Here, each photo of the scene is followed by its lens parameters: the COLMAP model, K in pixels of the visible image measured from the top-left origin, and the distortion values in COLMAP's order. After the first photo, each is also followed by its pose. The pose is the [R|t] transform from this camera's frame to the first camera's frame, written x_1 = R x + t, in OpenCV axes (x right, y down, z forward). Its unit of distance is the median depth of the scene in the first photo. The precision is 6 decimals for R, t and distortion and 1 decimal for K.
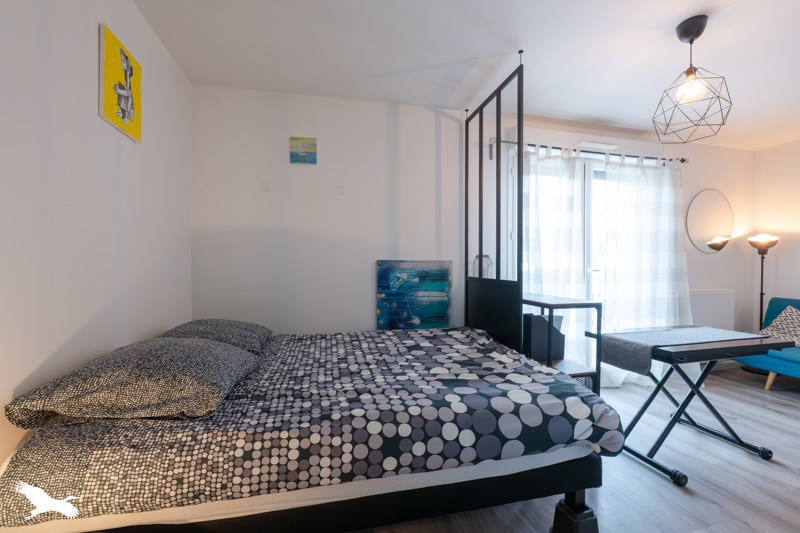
lens RADIAL K [[327.6, 0, 400.0], [0, 327.6, 266.5], [0, 0, 1]] dist [0.000425, 0.000438]
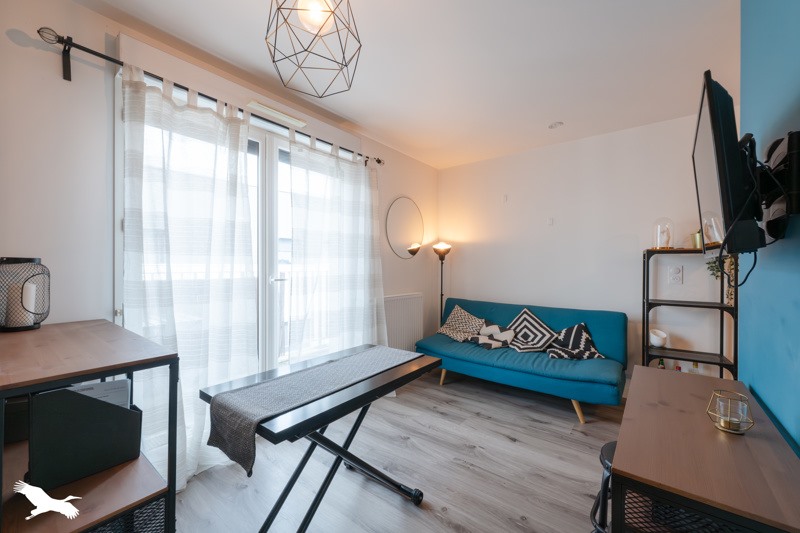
lens RADIAL K [[321.0, 0, 400.0], [0, 321.0, 266.5], [0, 0, 1]] dist [-0.000995, -0.000056]
pose [[0.796186, -0.002681, 0.605047, 0.362462], [0.002948, 0.999996, 0.000552, -0.018354], [-0.605045, 0.001344, 0.796190, 0.230858]]
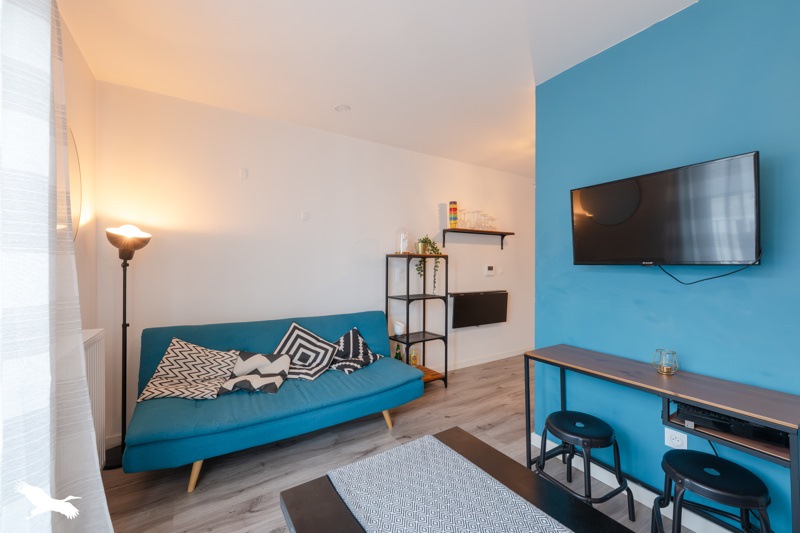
lens RADIAL K [[321.0, 0, 400.0], [0, 321.0, 266.5], [0, 0, 1]] dist [-0.000995, -0.000056]
pose [[-0.311248, -0.004916, 0.950316, 0.455848], [0.005277, 0.999962, 0.006902, -0.028103], [-0.950314, 0.007163, -0.311210, 0.810459]]
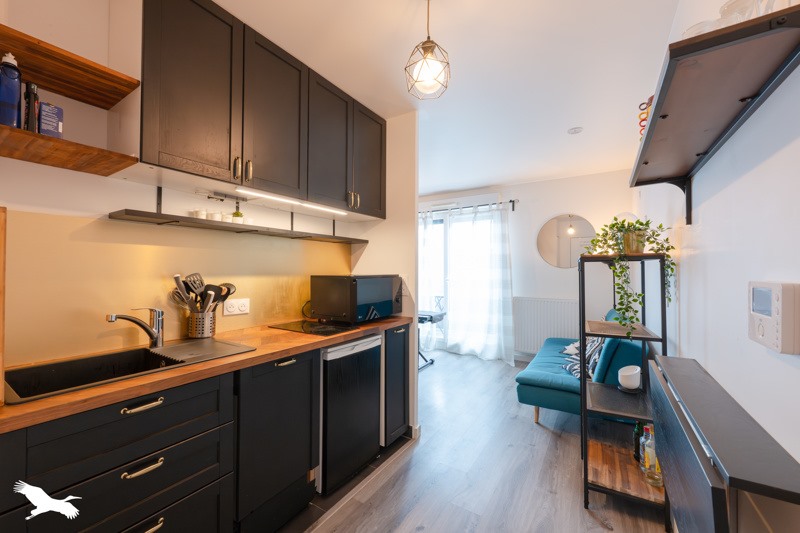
lens RADIAL K [[321.0, 0, 400.0], [0, 321.0, 266.5], [0, 0, 1]] dist [-0.000995, -0.000056]
pose [[0.683525, -0.012883, -0.729813, 1.590657], [-0.006218, 0.999705, -0.023470, -0.013694], [0.729900, 0.020580, 0.683244, -0.281926]]
